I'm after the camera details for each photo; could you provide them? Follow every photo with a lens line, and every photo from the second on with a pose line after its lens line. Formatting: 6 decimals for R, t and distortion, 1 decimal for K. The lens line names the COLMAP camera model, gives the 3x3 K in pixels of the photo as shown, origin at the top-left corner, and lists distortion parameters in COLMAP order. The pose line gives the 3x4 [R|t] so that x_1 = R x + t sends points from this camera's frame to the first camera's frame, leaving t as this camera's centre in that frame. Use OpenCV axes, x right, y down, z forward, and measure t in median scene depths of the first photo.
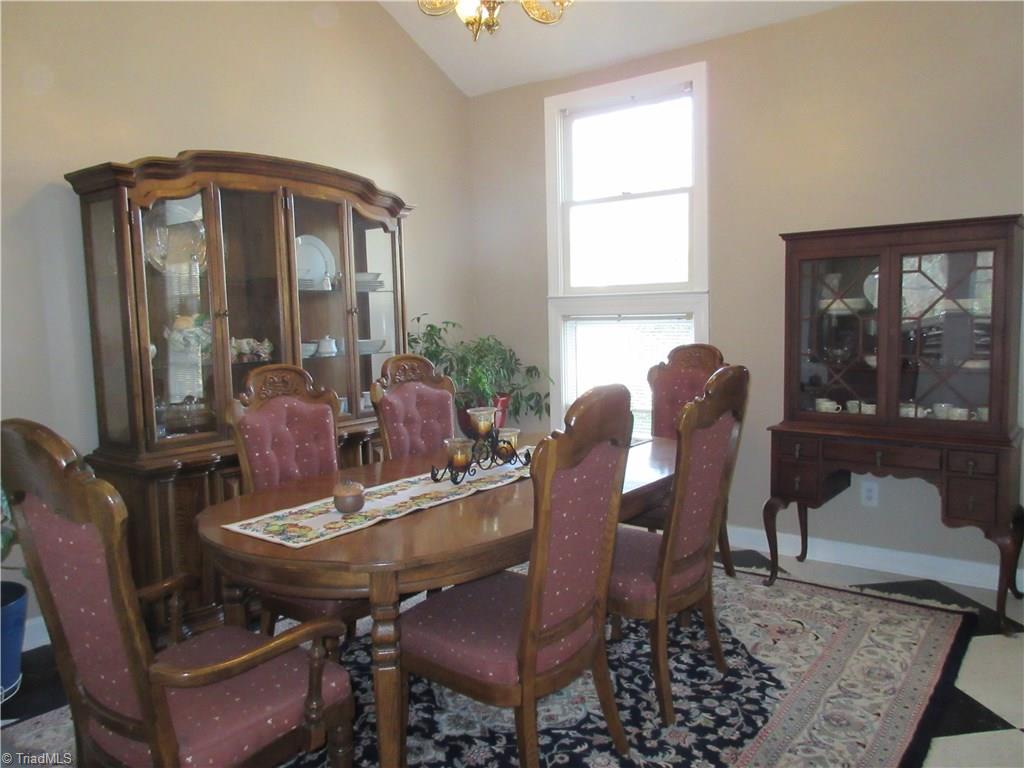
lens RADIAL K [[762.3, 0, 509.1], [0, 762.3, 385.1], [0, 0, 1]] dist [-0.013380, 0.010092]
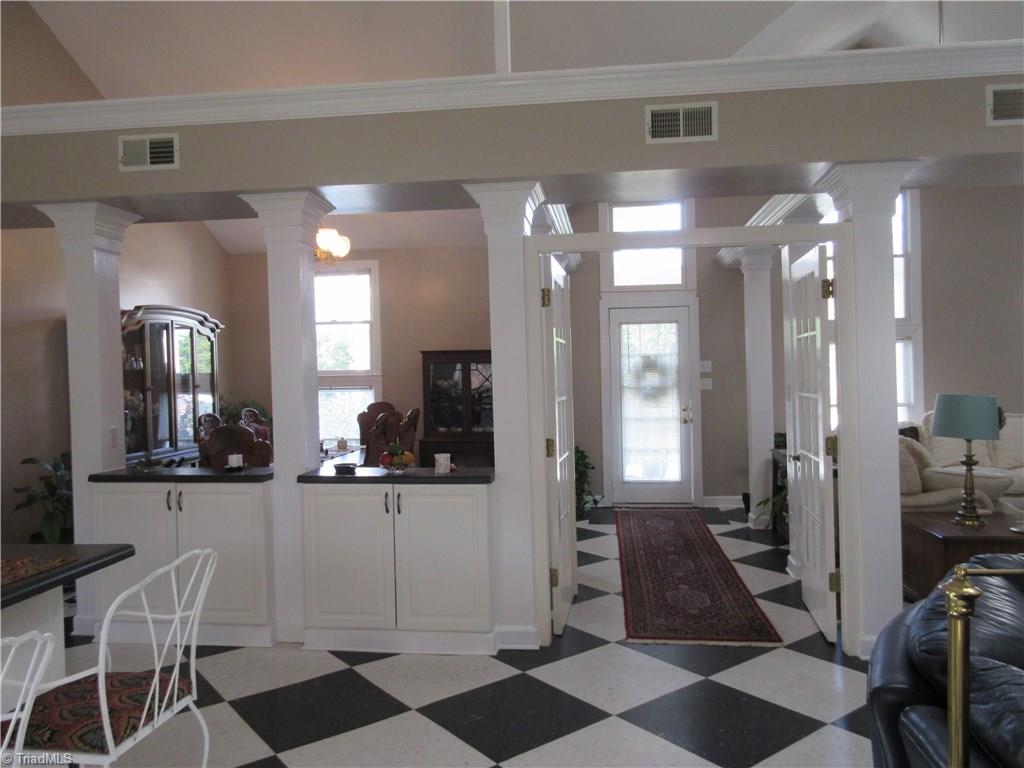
lens RADIAL K [[762.3, 0, 511.2], [0, 762.3, 387.8], [0, 0, 1]] dist [-0.013380, 0.010092]
pose [[0.860797, -0.005076, 0.508923, -0.467101], [0.045652, 0.996689, -0.067276, 0.058307], [-0.506897, 0.081144, 0.858179, -0.879310]]
